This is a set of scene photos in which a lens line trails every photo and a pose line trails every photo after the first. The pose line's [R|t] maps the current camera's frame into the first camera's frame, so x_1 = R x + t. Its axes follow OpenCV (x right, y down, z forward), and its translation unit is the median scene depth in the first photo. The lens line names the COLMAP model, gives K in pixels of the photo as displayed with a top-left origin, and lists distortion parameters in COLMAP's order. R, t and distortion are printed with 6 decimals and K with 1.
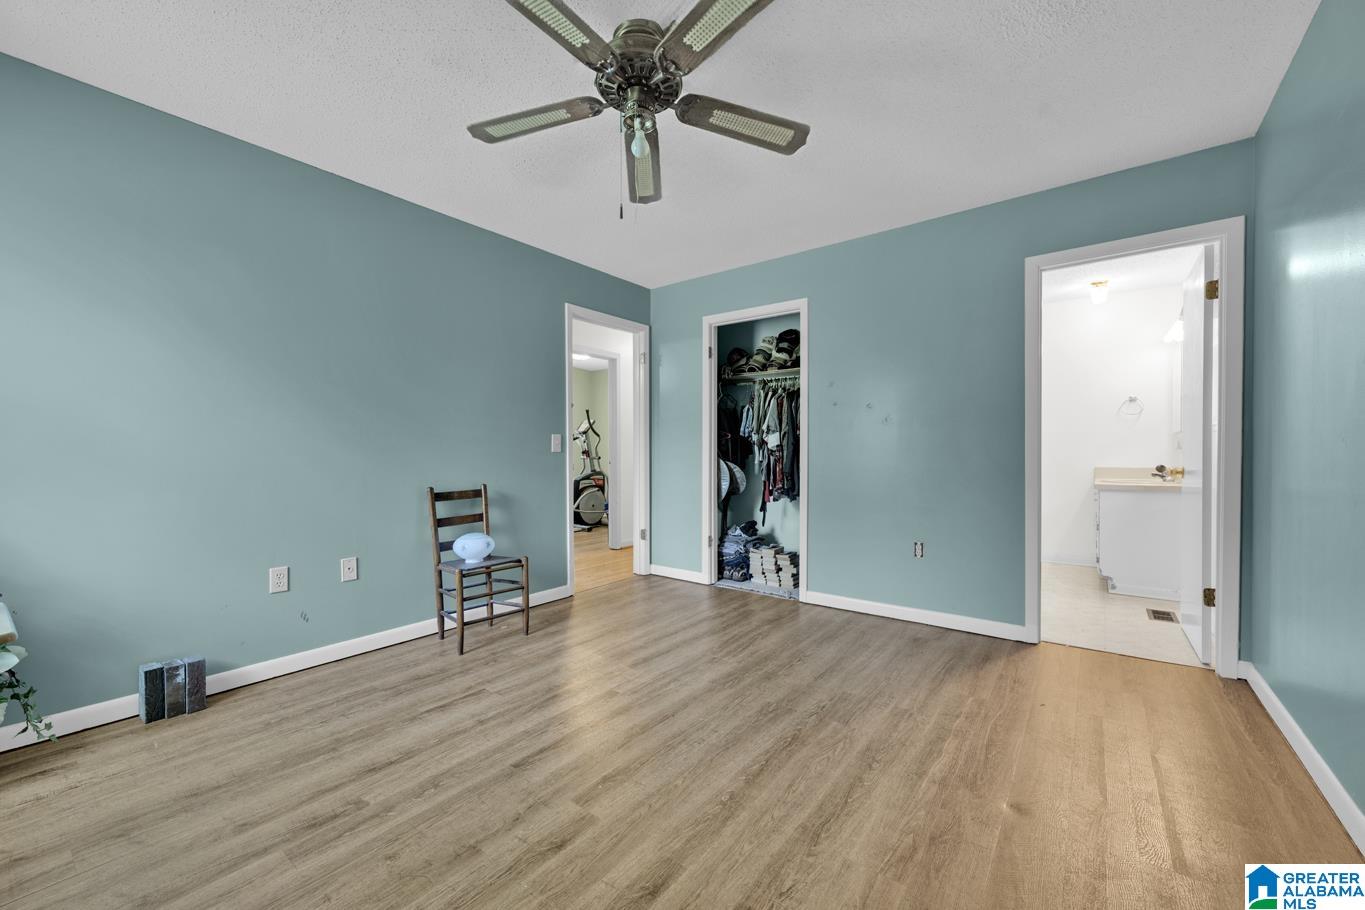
lens RADIAL K [[538.0, 0, 679.9], [0, 538.0, 459.6], [0, 0, 1]] dist [-0.001707, -0.000038]
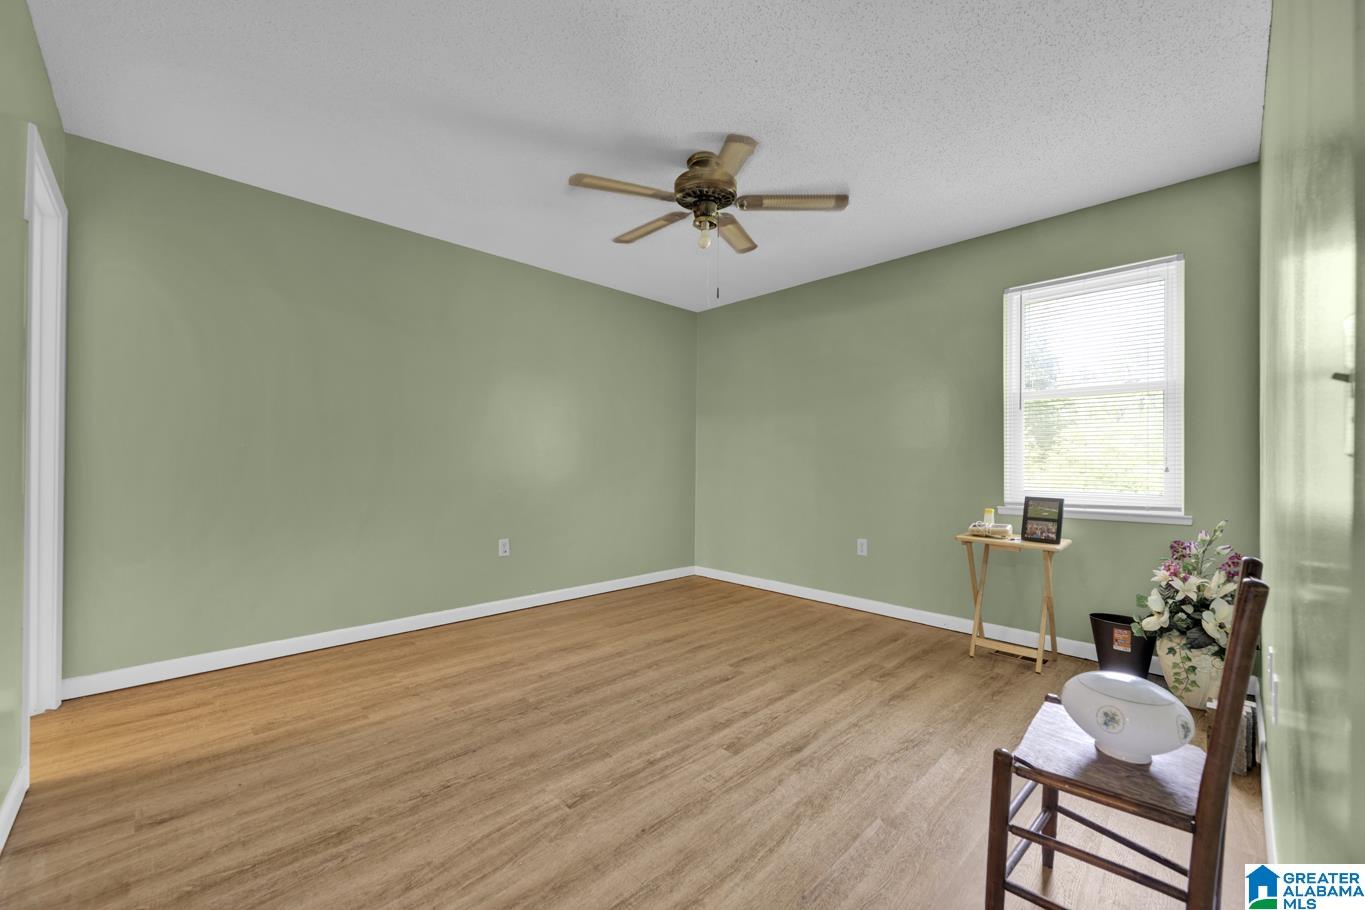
lens RADIAL K [[538.0, 0, 679.9], [0, 538.0, 459.6], [0, 0, 1]] dist [-0.001707, -0.000038]
pose [[-0.989658, -0.001869, 0.143438, -0.200938], [-0.001376, 0.999993, 0.003536, -0.025968], [-0.143444, 0.003302, -0.989653, 2.253960]]
